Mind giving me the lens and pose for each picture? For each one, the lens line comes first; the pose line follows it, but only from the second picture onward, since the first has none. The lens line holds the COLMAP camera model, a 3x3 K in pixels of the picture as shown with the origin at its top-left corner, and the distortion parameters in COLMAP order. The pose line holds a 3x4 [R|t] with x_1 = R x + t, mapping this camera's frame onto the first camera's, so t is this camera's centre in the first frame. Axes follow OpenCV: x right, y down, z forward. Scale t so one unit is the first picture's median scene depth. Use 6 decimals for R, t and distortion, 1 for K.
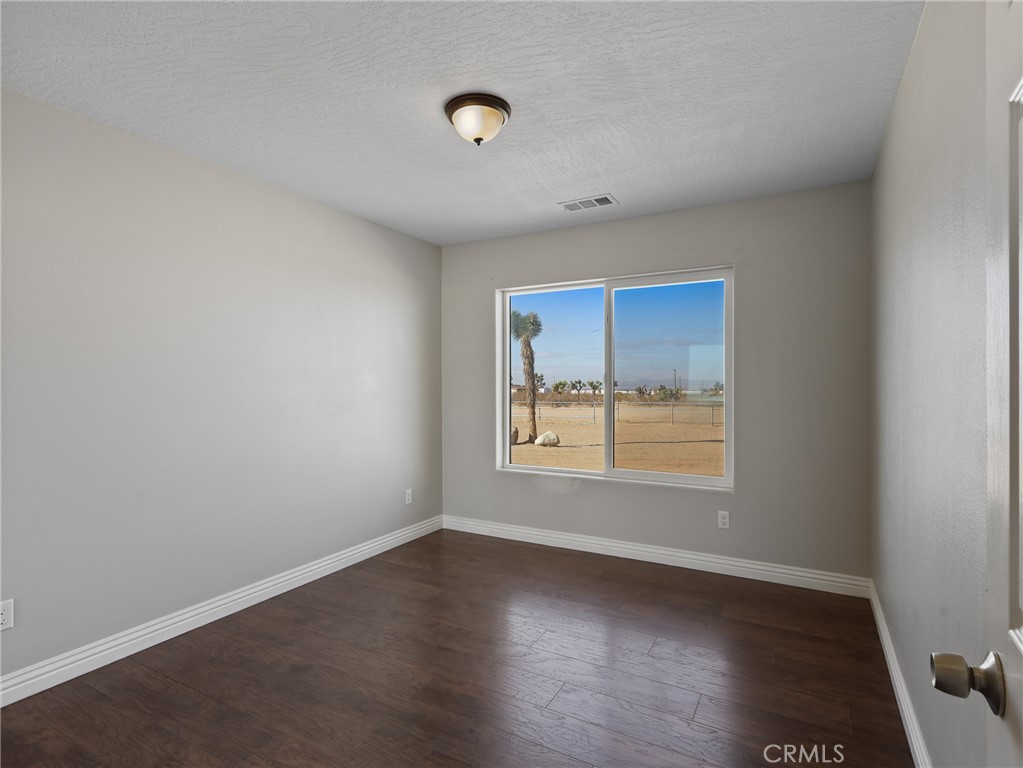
lens RADIAL K [[525.5, 0, 510.7], [0, 525.5, 385.4], [0, 0, 1]] dist [-0.040517, 0.012999]
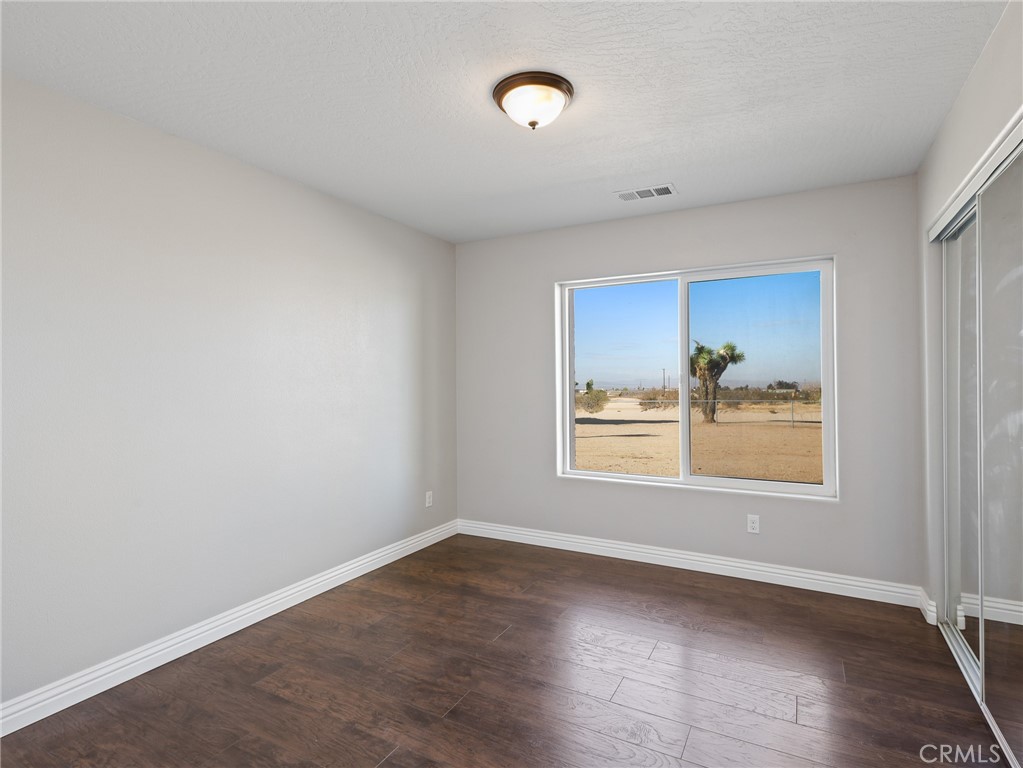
lens RADIAL K [[525.5, 0, 512.5], [0, 525.5, 378.7], [0, 0, 1]] dist [-0.040517, 0.012999]
pose [[0.999725, 0.004244, 0.023052, -0.118546], [-0.003962, 0.999917, -0.012258, 0.000064], [-0.023102, 0.012164, 0.999659, 0.067671]]
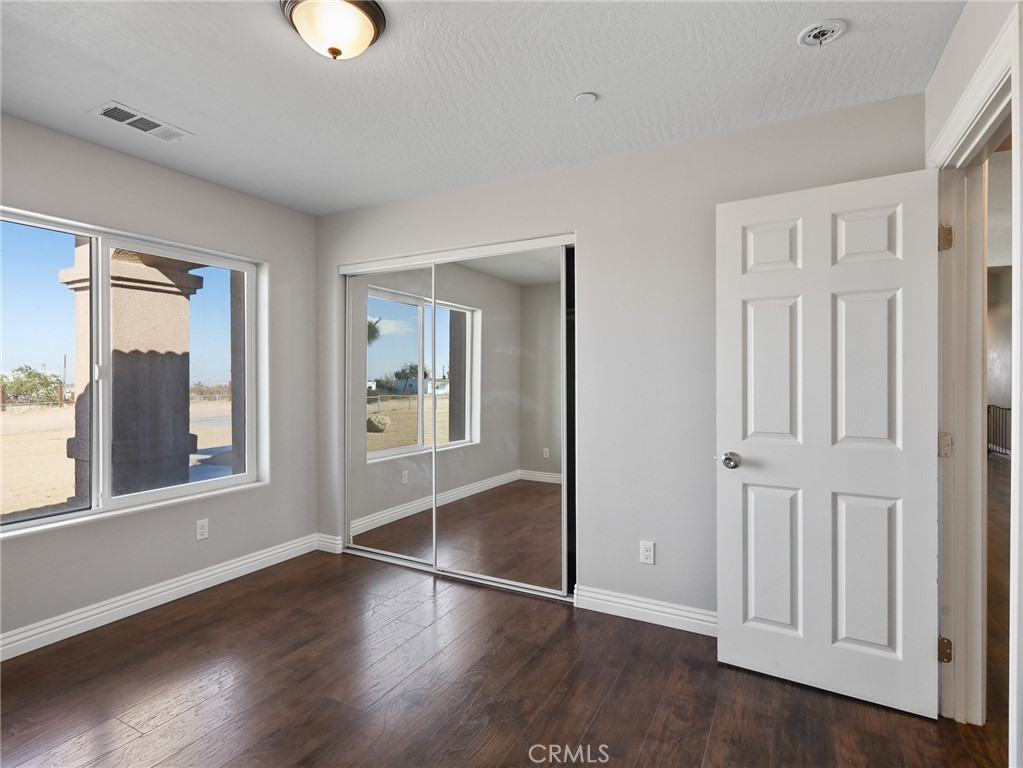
lens RADIAL K [[525.5, 0, 512.0], [0, 525.5, 380.1], [0, 0, 1]] dist [-0.040517, 0.012999]
pose [[-0.044681, -0.001014, 0.999001, -0.949824], [0.010980, 0.999939, 0.001506, 0.003453], [-0.998941, 0.011036, -0.044668, 0.917409]]
